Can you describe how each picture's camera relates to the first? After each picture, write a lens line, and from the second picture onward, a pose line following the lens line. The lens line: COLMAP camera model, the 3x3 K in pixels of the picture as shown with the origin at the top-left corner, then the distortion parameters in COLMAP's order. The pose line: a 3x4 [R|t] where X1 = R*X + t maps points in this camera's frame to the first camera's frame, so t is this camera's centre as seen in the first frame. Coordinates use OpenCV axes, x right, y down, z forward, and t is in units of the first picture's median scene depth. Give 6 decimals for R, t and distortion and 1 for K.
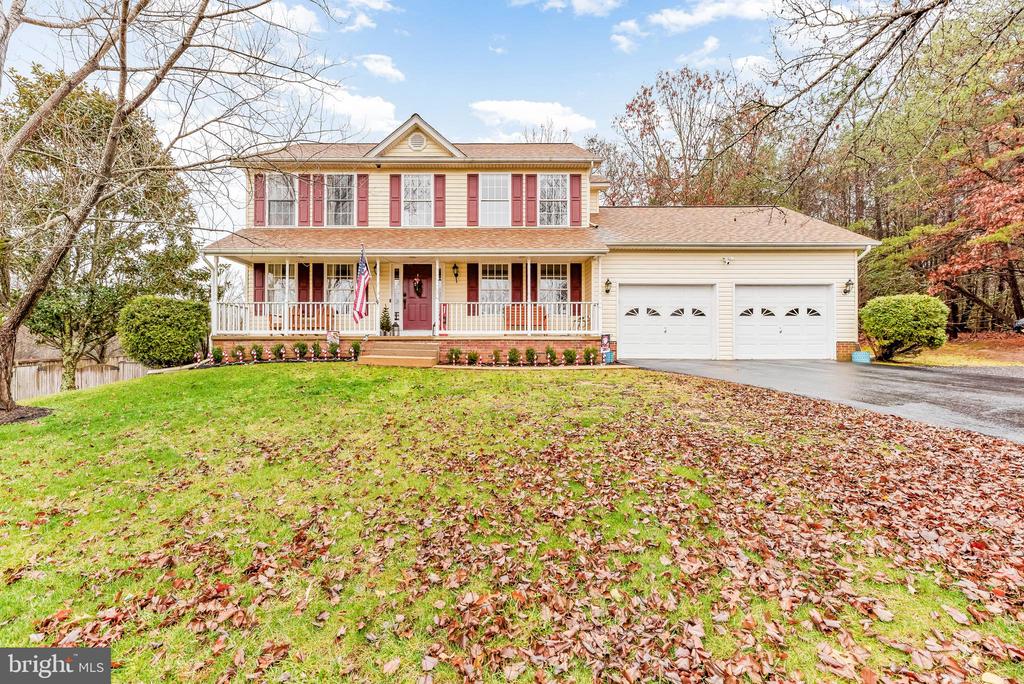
lens RADIAL K [[414.6, 0, 507.6], [0, 414.6, 344.5], [0, 0, 1]] dist [0.000521, 0.000812]
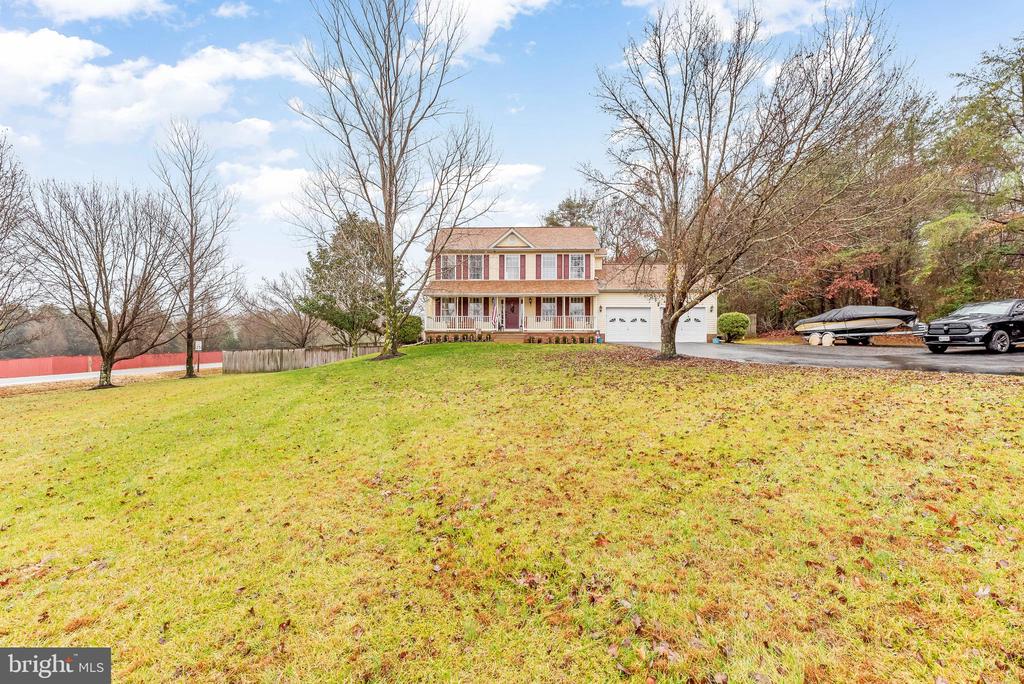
lens RADIAL K [[414.6, 0, 505.0], [0, 414.6, 344.3], [0, 0, 1]] dist [0.000521, 0.000812]
pose [[0.991919, 0.004309, -0.126796, 0.016012], [-0.004294, 0.999991, 0.000386, 0.046224], [0.126796, 0.000161, 0.991929, -1.139685]]
